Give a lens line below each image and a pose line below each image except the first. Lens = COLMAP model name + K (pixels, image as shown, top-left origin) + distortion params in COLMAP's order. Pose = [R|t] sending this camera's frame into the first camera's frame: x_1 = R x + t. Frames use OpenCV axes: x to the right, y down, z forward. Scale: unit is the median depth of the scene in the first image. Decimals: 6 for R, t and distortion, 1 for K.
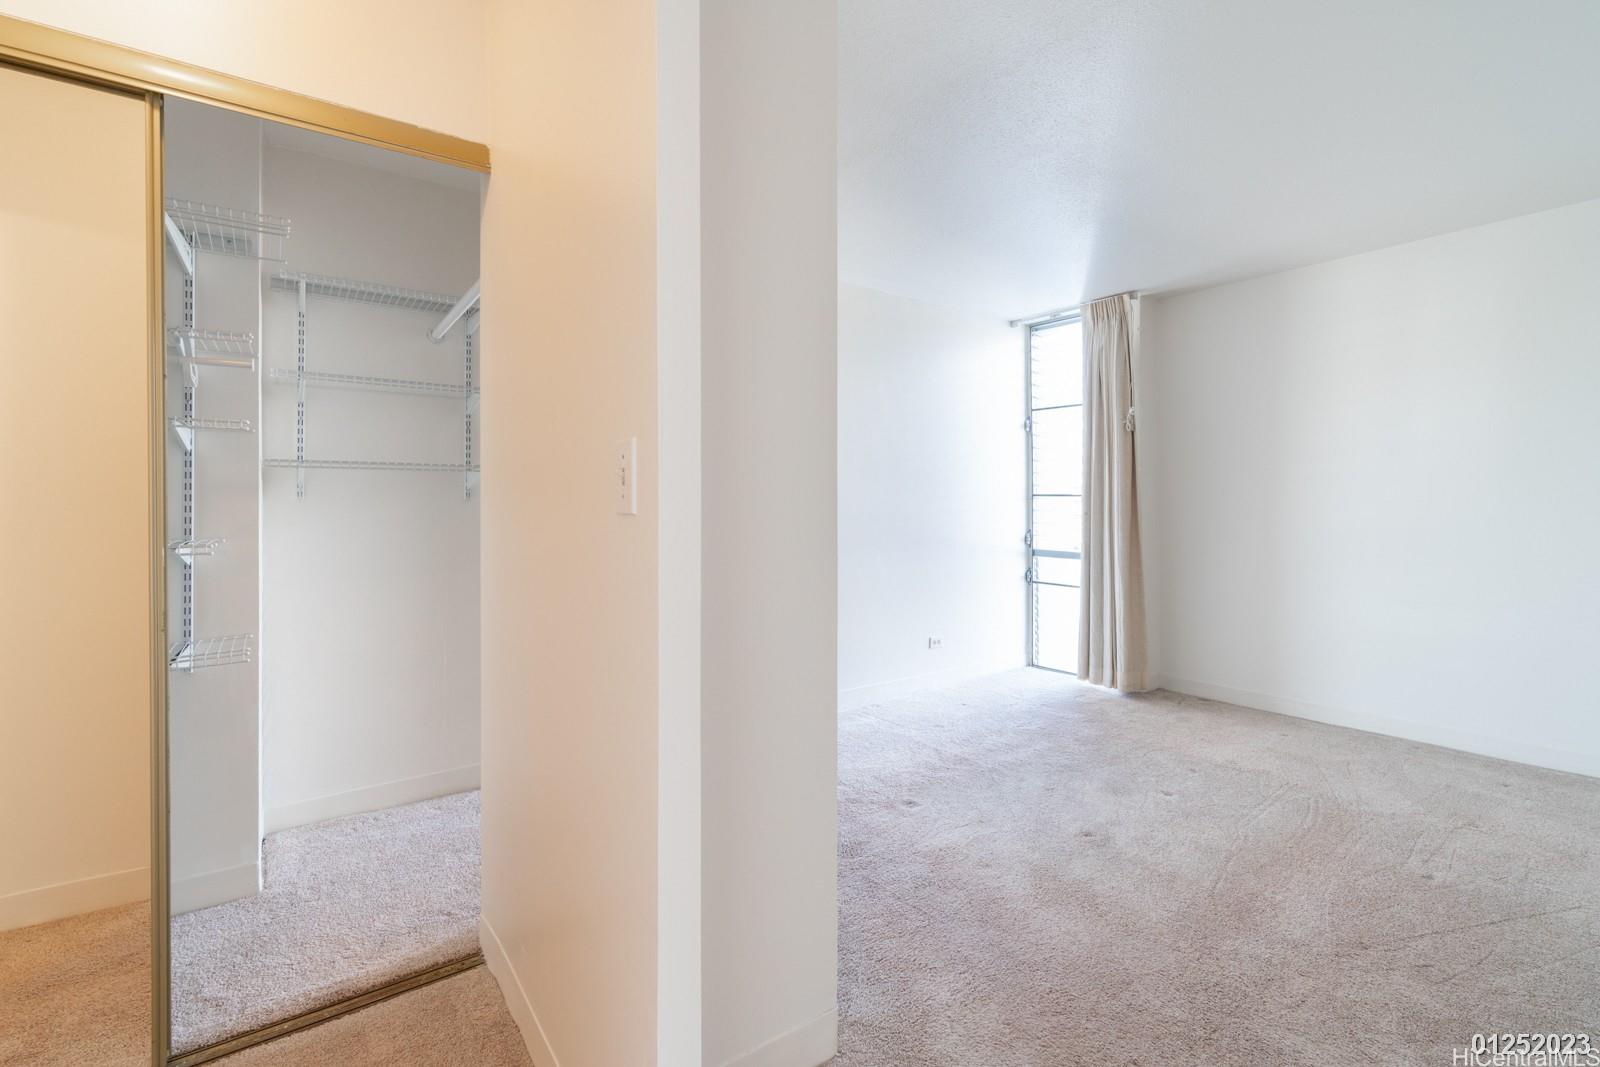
lens RADIAL K [[693.9, 0, 797.8], [0, 693.9, 496.4], [0, 0, 1]] dist [0.000917, 0.006540]
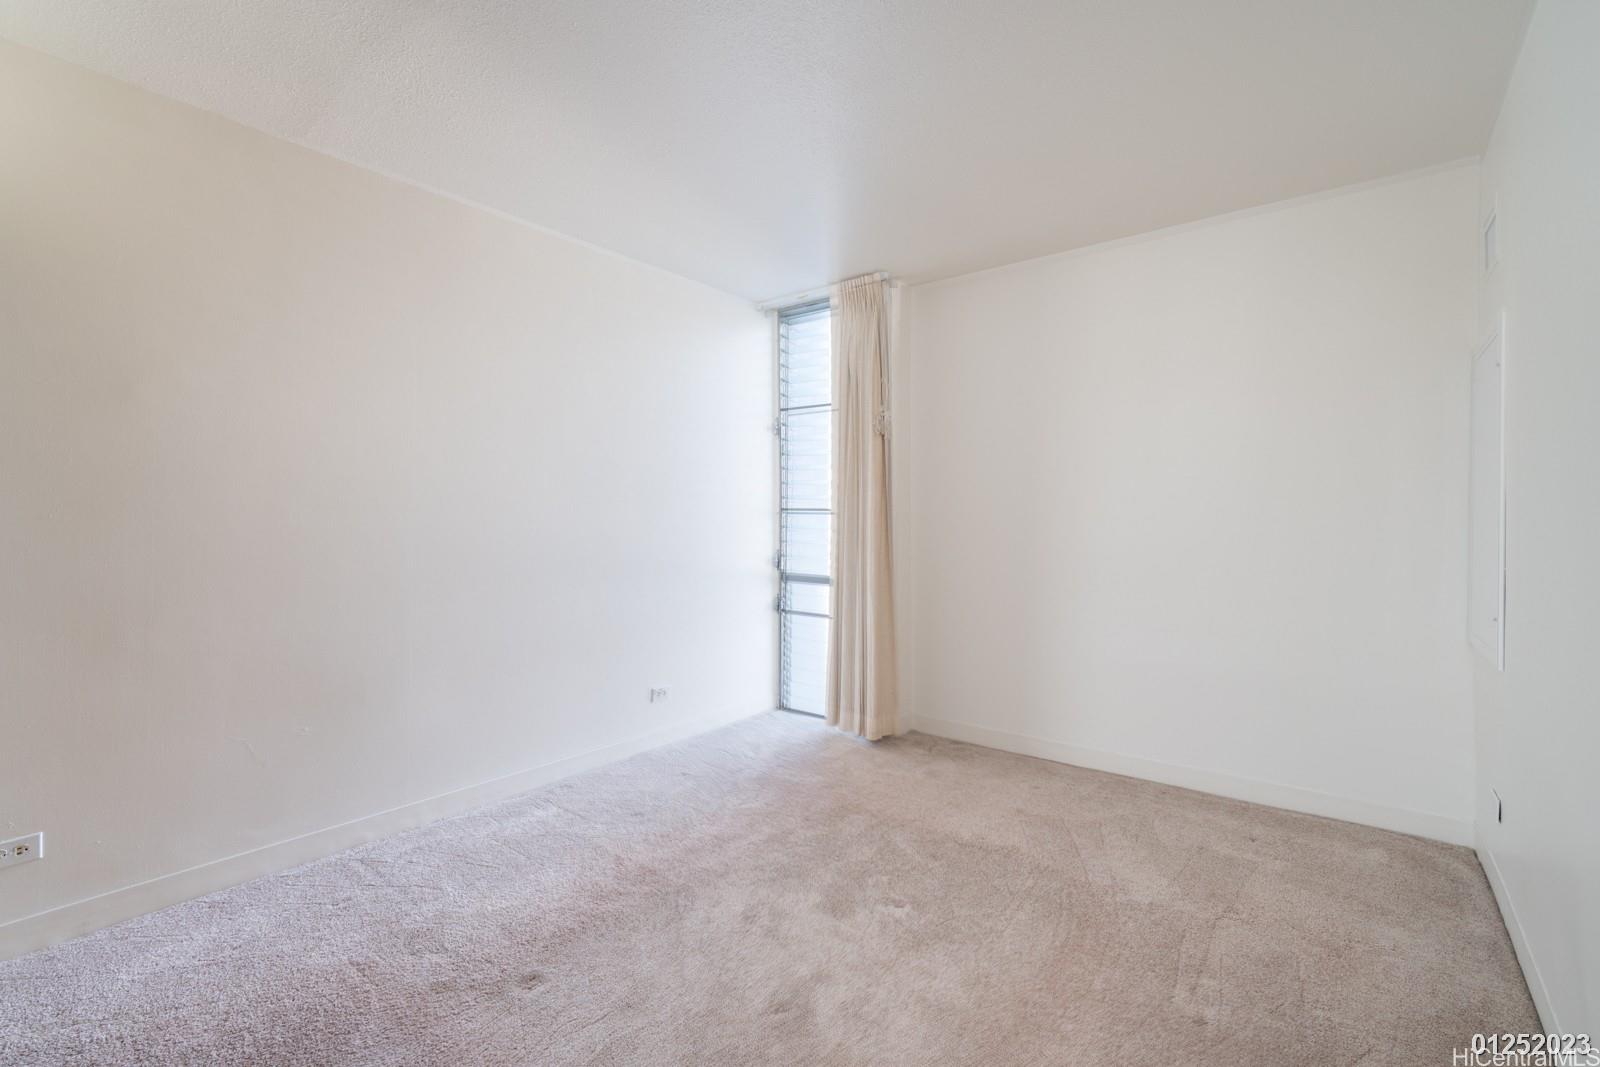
lens RADIAL K [[683.1, 0, 791.9], [0, 683.1, 534.9], [0, 0, 1]] dist [0.000307, 0.000325]
pose [[0.965281, -0.007167, 0.261117, 0.185403], [0.000208, 0.999644, 0.026671, 0.008126], [-0.261215, -0.025691, 0.964939, 0.265101]]
